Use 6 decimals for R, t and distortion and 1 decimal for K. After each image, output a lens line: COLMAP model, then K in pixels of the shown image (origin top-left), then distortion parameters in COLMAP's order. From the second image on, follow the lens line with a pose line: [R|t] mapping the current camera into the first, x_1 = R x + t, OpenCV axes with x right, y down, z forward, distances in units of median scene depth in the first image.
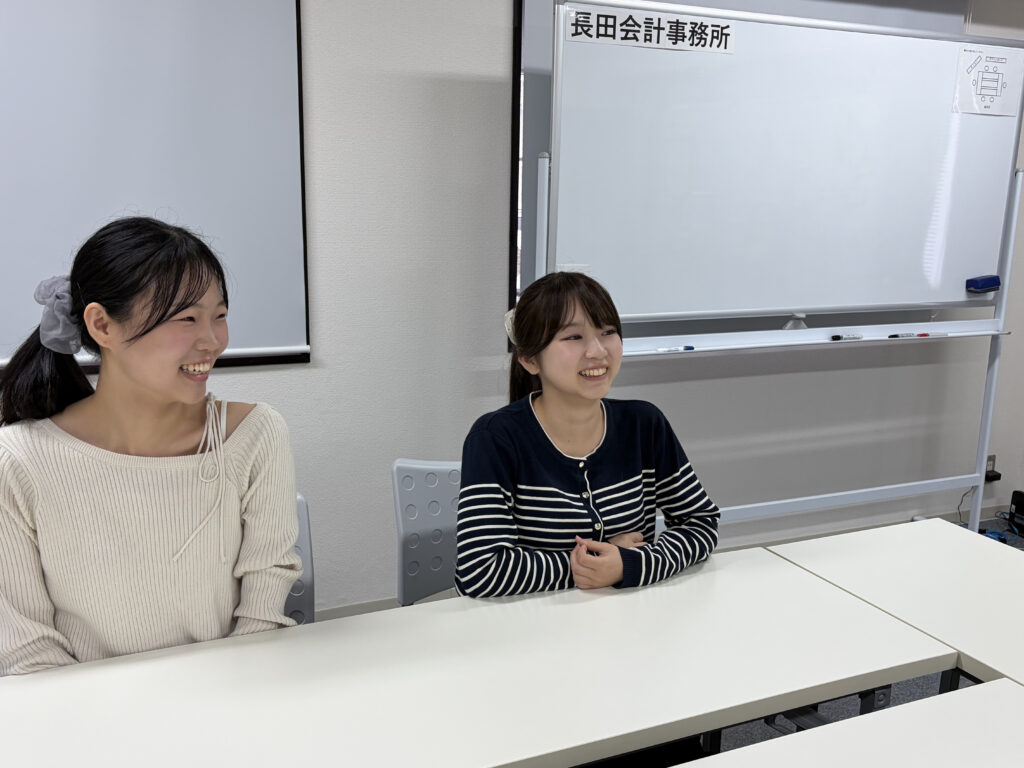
lens RADIAL K [[1024.4, 0, 512.0], [0, 1024.4, 384.0], [0, 0, 1]] dist [0.075644, -0.008572]
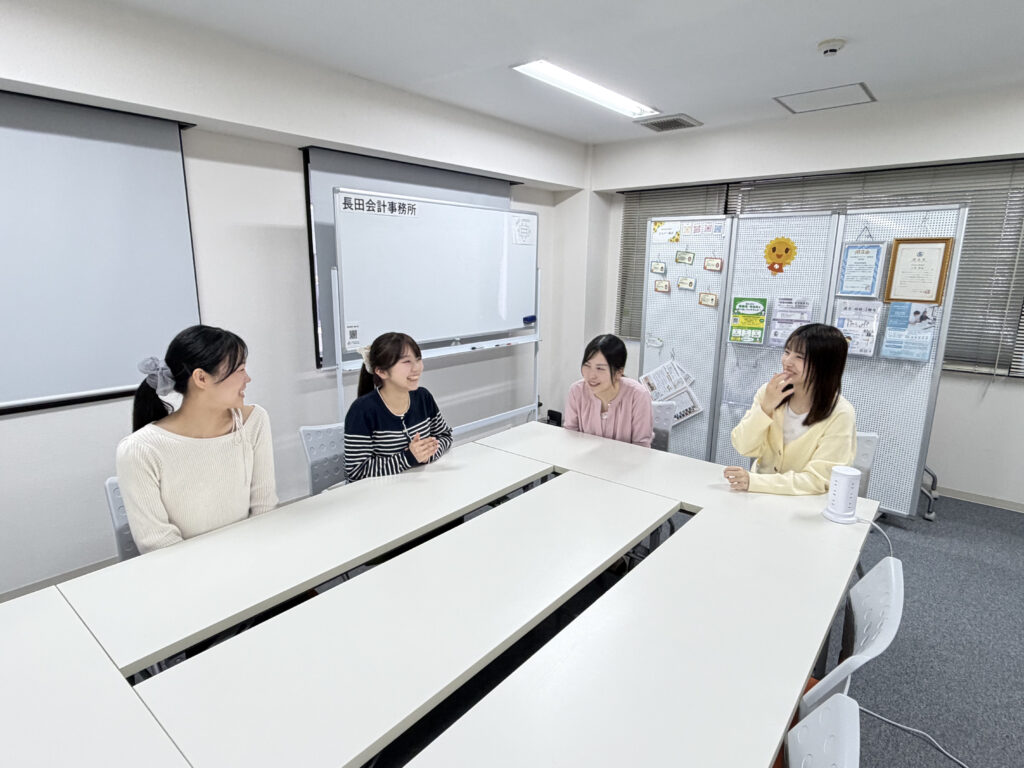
lens RADIAL K [[562.2, 0, 512.0], [0, 562.2, 384.0], [0, 0, 1]] dist [-0.000826, 0.000037]
pose [[0.912296, -0.096990, 0.397881, -0.107259], [0.088938, 0.995285, 0.038692, -0.011615], [-0.399758, 0.000088, 0.916621, -0.128012]]
